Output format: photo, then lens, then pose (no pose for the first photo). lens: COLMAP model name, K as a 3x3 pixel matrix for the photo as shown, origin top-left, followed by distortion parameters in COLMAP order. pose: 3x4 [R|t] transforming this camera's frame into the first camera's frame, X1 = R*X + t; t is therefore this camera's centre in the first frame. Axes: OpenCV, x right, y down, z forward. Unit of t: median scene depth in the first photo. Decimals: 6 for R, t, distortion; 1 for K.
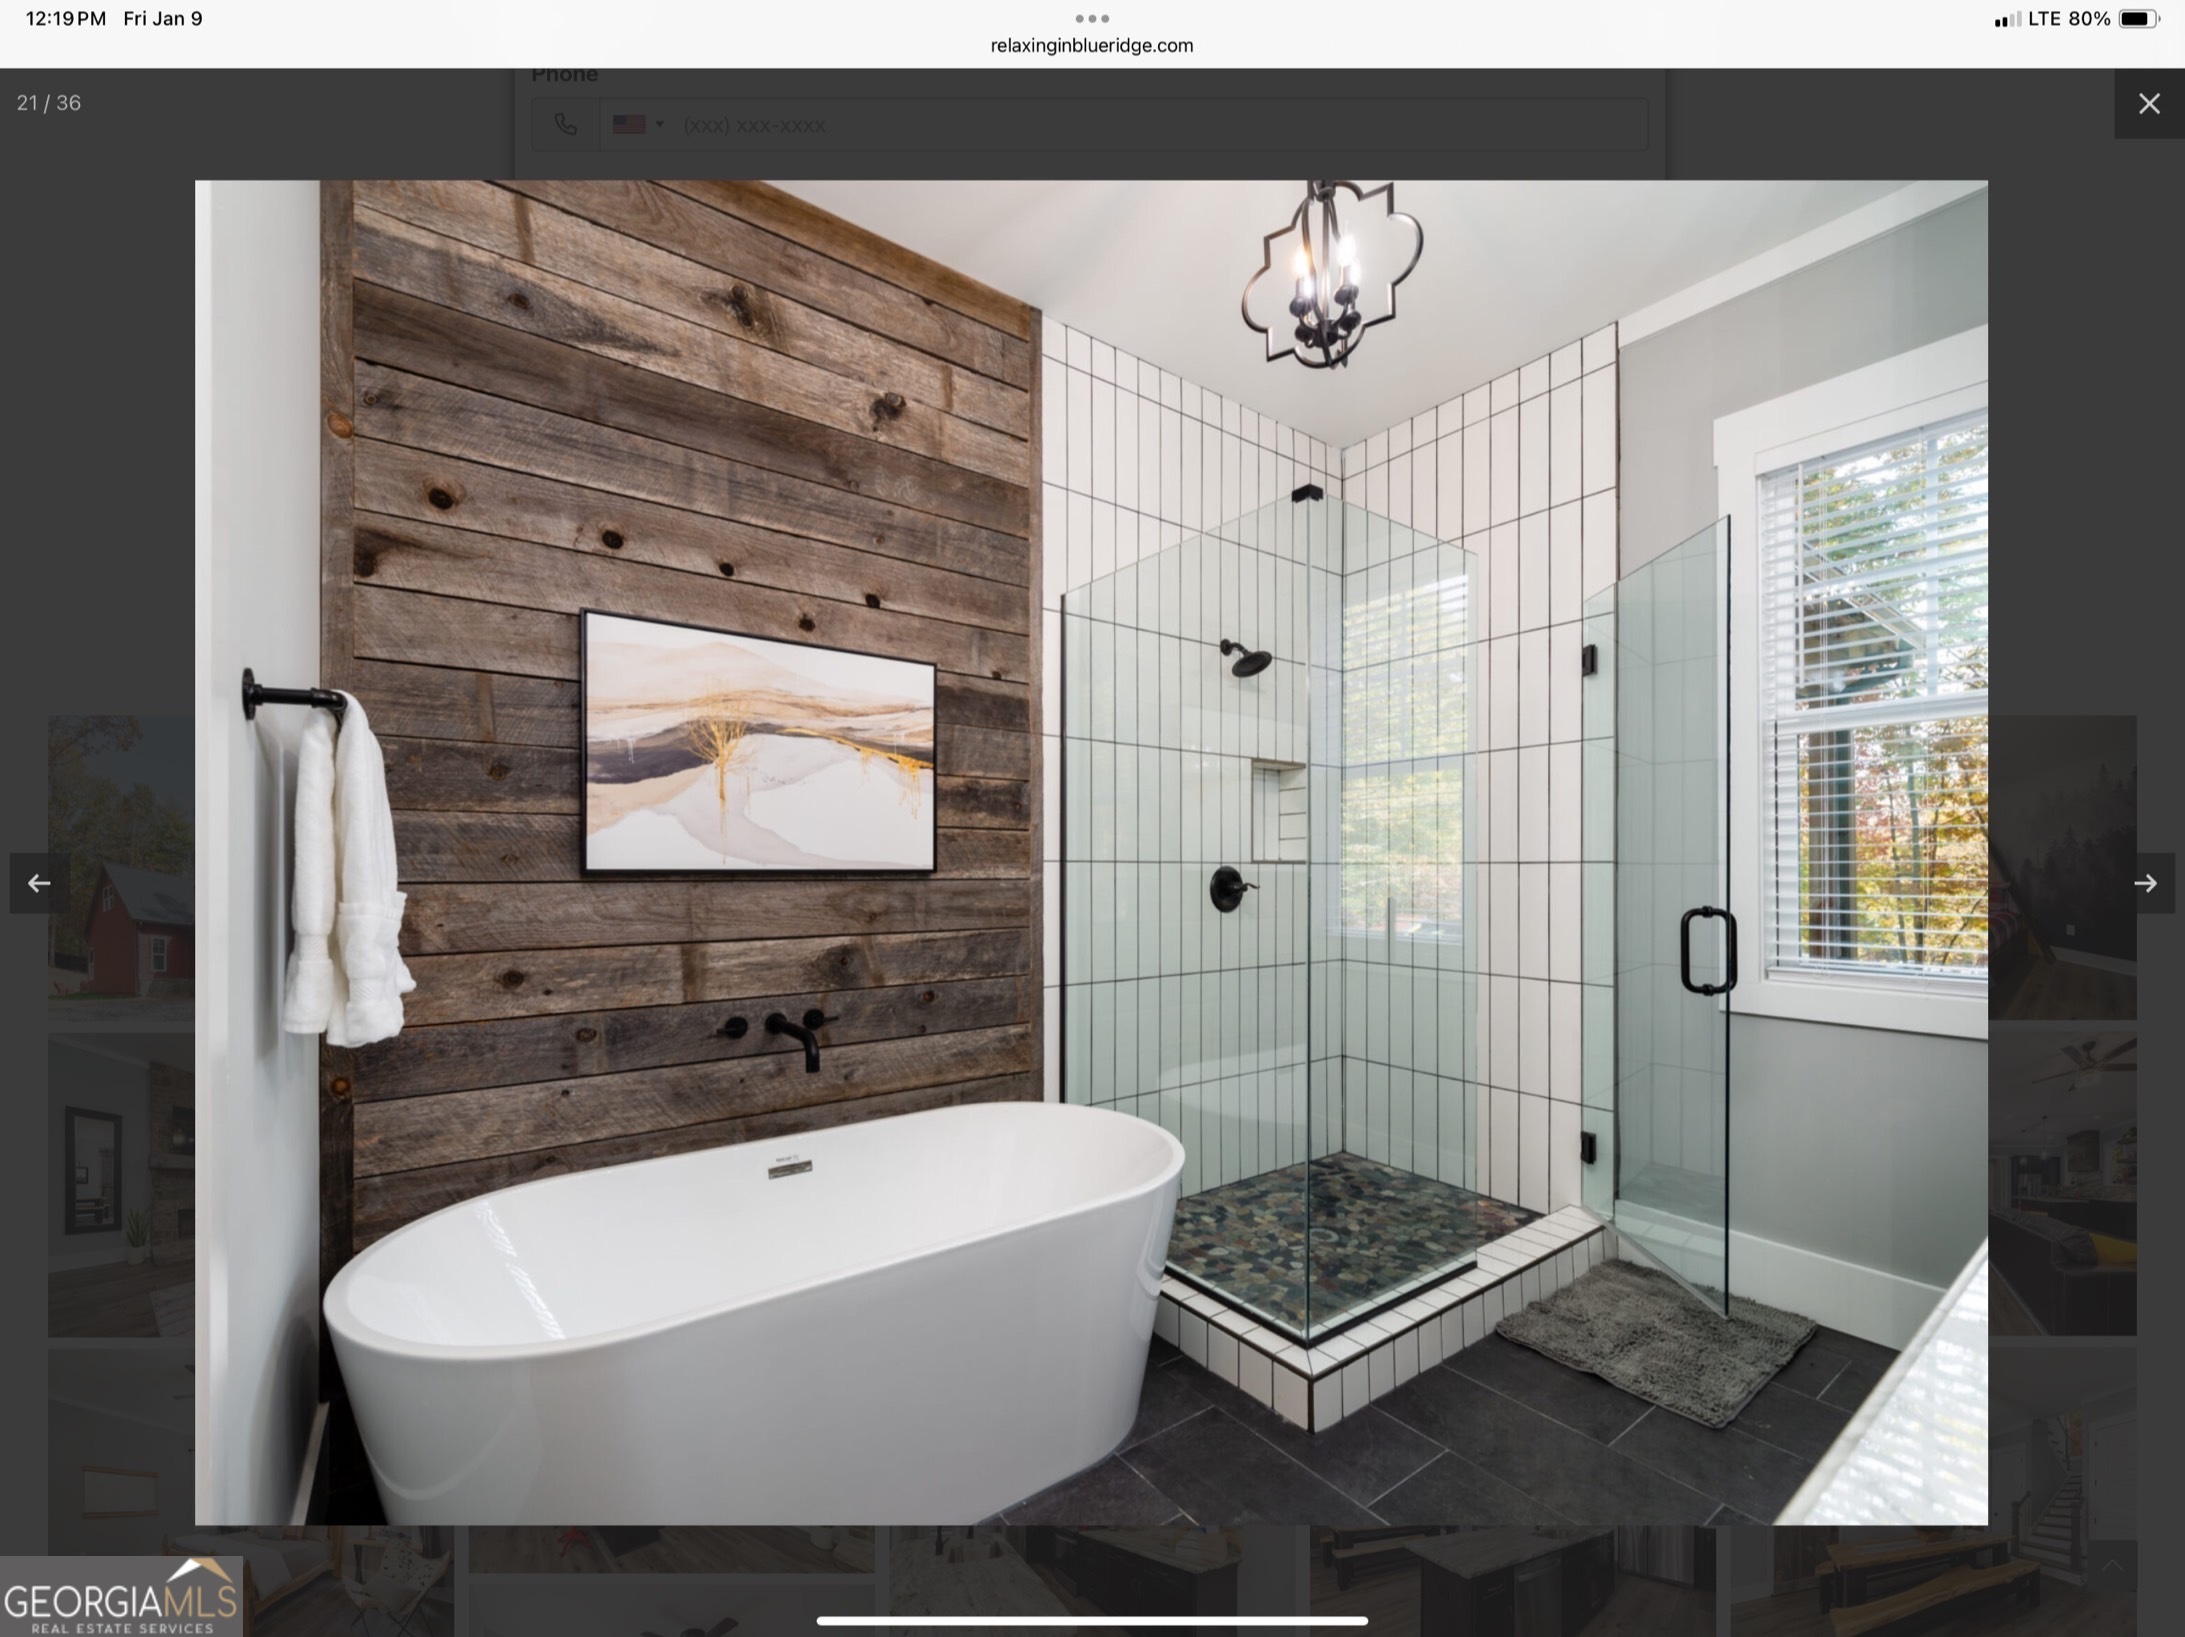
lens RADIAL K [[869.8, 0, 1081.9], [0, 869.8, 873.9], [0, 0, 1]] dist [0.000856, 0.000130]
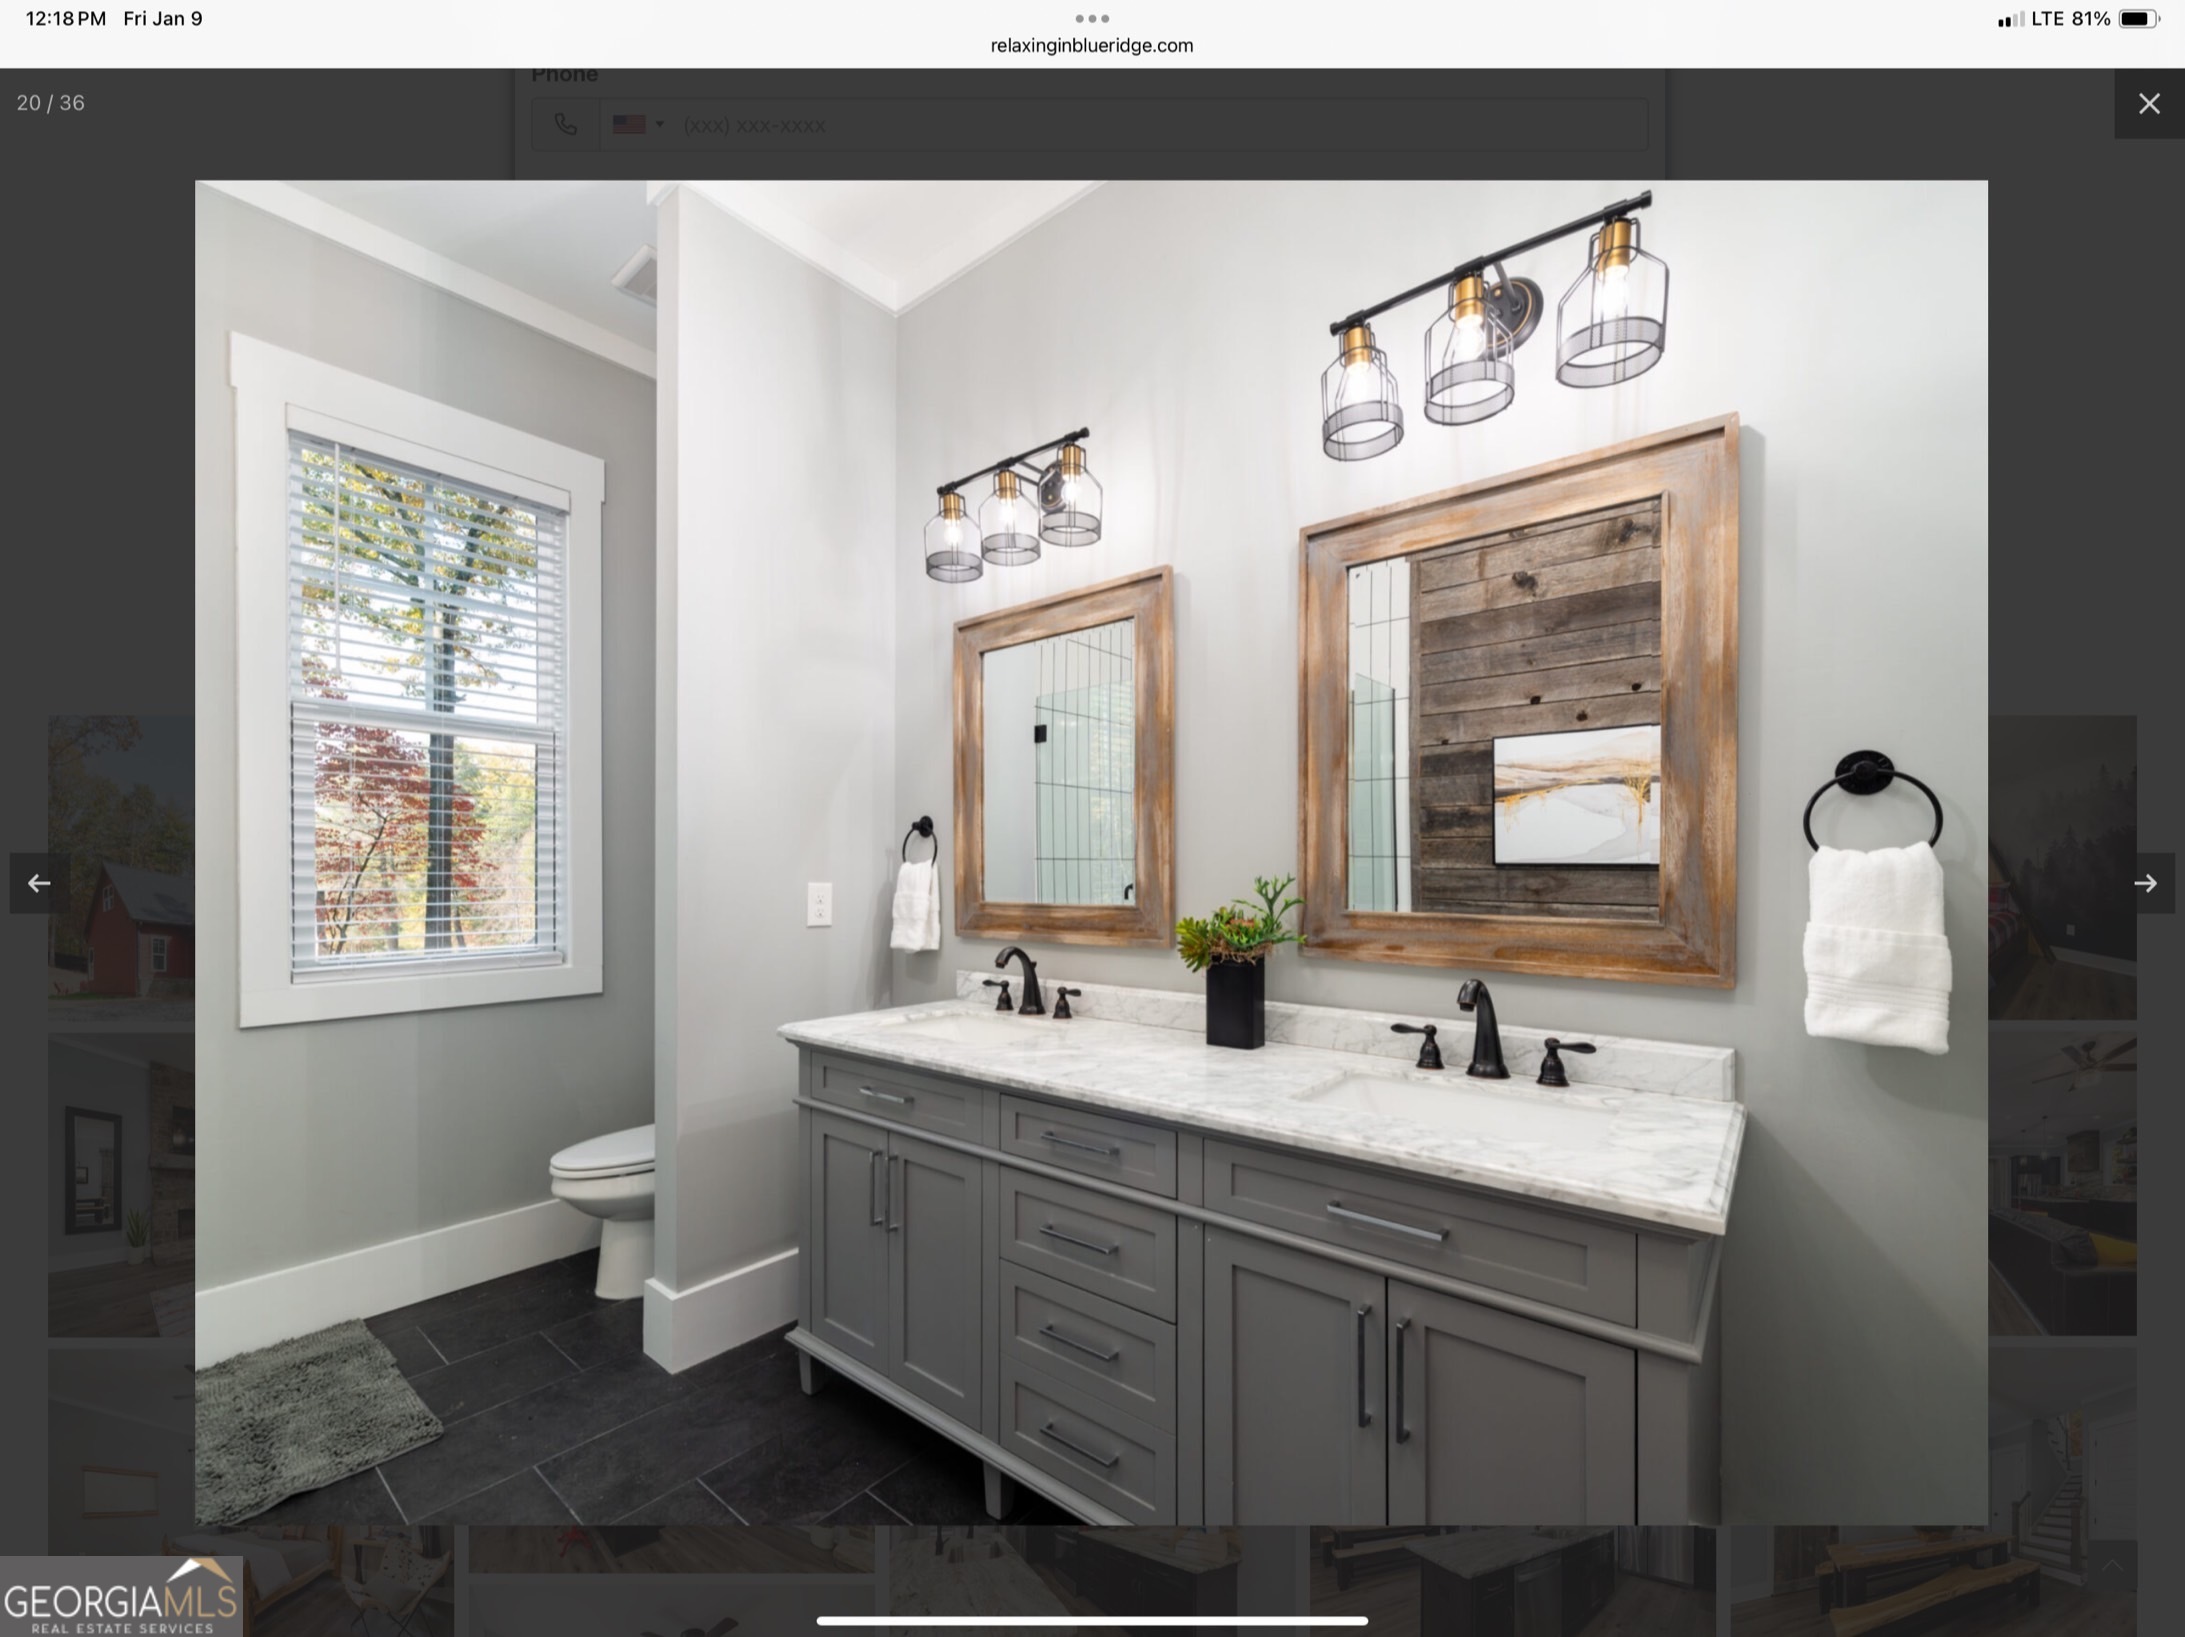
lens RADIAL K [[869.8, 0, 1081.9], [0, 869.8, 873.9], [0, 0, 1]] dist [0.000856, 0.000130]
pose [[-0.249551, -0.002917, 0.968357, -0.347055], [-0.002317, 0.999994, 0.002415, 0.002313], [-0.968359, -0.001641, -0.249556, 0.481171]]
